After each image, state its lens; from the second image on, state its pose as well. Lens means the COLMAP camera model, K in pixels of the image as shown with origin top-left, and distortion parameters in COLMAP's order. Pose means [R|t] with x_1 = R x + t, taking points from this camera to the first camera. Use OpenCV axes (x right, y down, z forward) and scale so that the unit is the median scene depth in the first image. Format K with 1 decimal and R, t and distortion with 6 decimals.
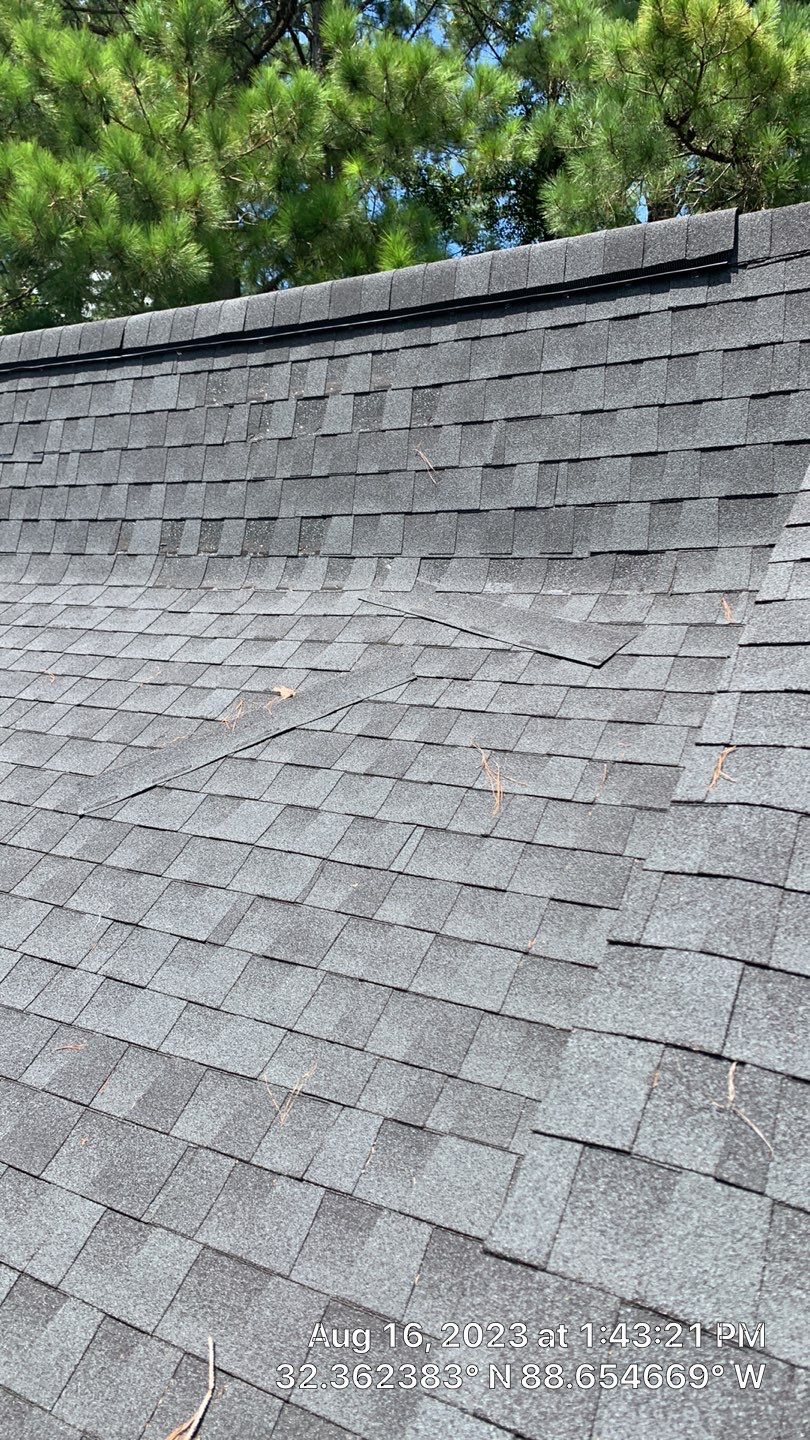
lens RADIAL K [[1007.8, 0, 405.0], [0, 1007.8, 720.0], [0, 0, 1]] dist [-0.030090, -0.001800]
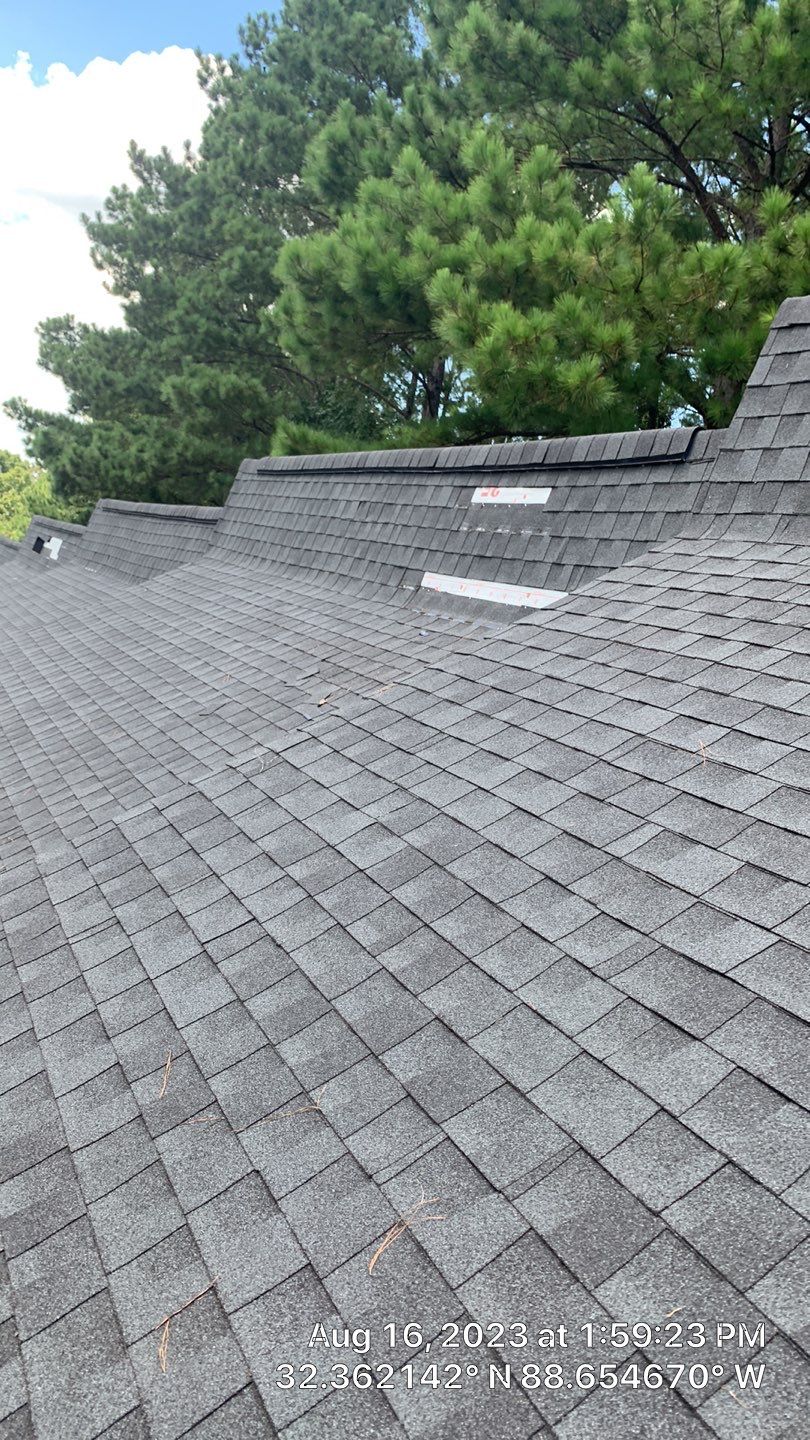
lens RADIAL K [[1007.8, 0, 405.0], [0, 1007.8, 720.0], [0, 0, 1]] dist [-0.030090, -0.001800]
pose [[0.838096, 0.212409, -0.502471, 0.677581], [-0.243880, 0.969800, 0.003183, 0.045058], [0.487972, 0.119875, 0.864588, -0.459140]]
